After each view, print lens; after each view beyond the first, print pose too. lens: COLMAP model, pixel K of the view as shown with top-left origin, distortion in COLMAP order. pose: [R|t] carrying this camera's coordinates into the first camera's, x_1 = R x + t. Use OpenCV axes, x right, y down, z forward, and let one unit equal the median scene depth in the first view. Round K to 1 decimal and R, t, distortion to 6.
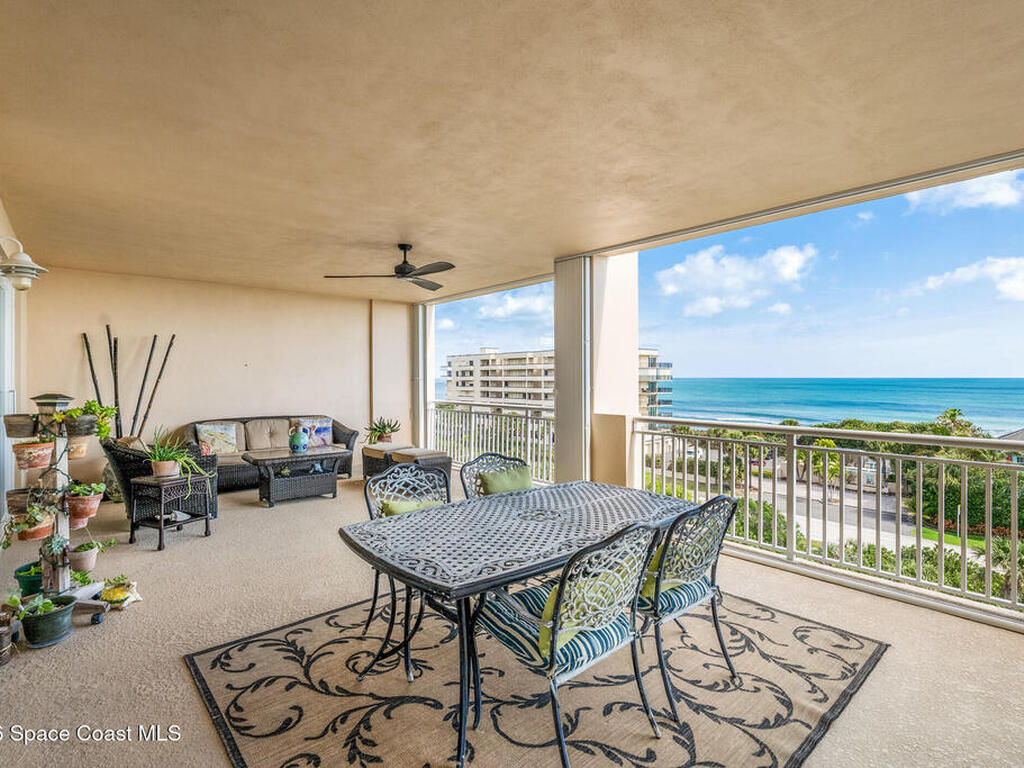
lens RADIAL K [[496.5, 0, 512.9], [0, 496.5, 380.0], [0, 0, 1]] dist [-0.002637, 0.001785]
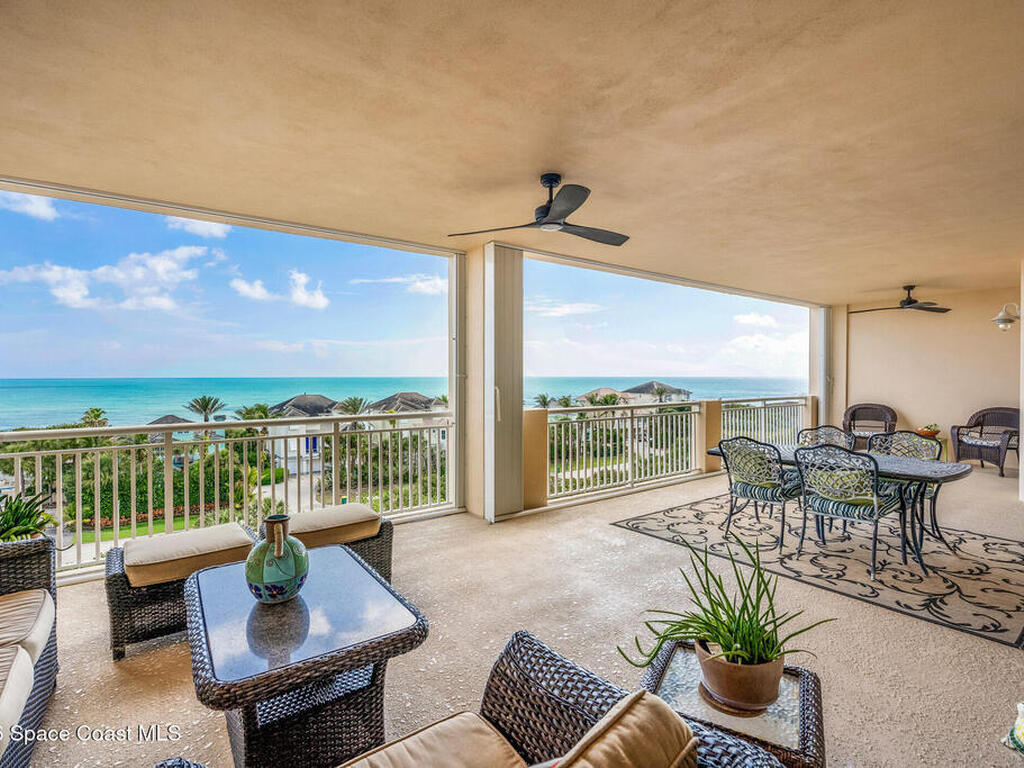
lens RADIAL K [[496.5, 0, 517.8], [0, 496.5, 388.0], [0, 0, 1]] dist [-0.002637, 0.001785]
pose [[0.097116, -0.022287, 0.995023, -0.604607], [0.007835, 0.999735, 0.021628, -0.000788], [-0.995242, 0.005696, 0.097265, 0.662076]]
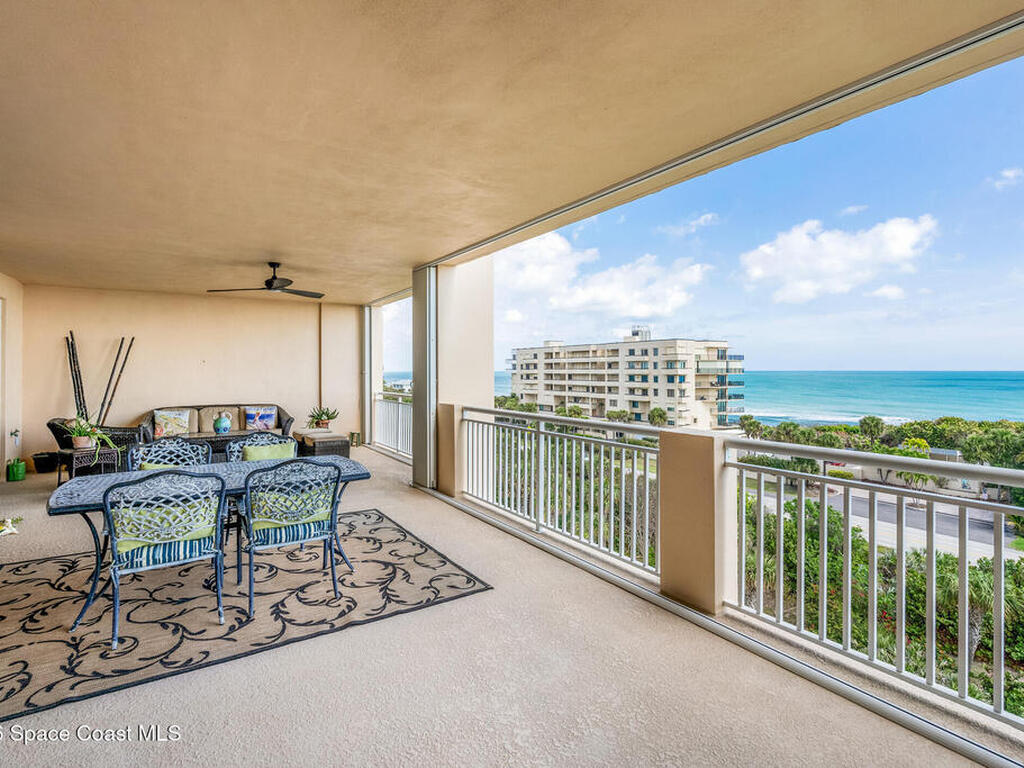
lens RADIAL K [[496.5, 0, 510.2], [0, 496.5, 373.7], [0, 0, 1]] dist [-0.002637, 0.001785]
pose [[0.990874, 0.000202, -0.134793, 0.351714], [-0.000035, 0.999999, 0.001240, -0.001891], [0.134793, -0.001224, 0.990873, -0.082691]]
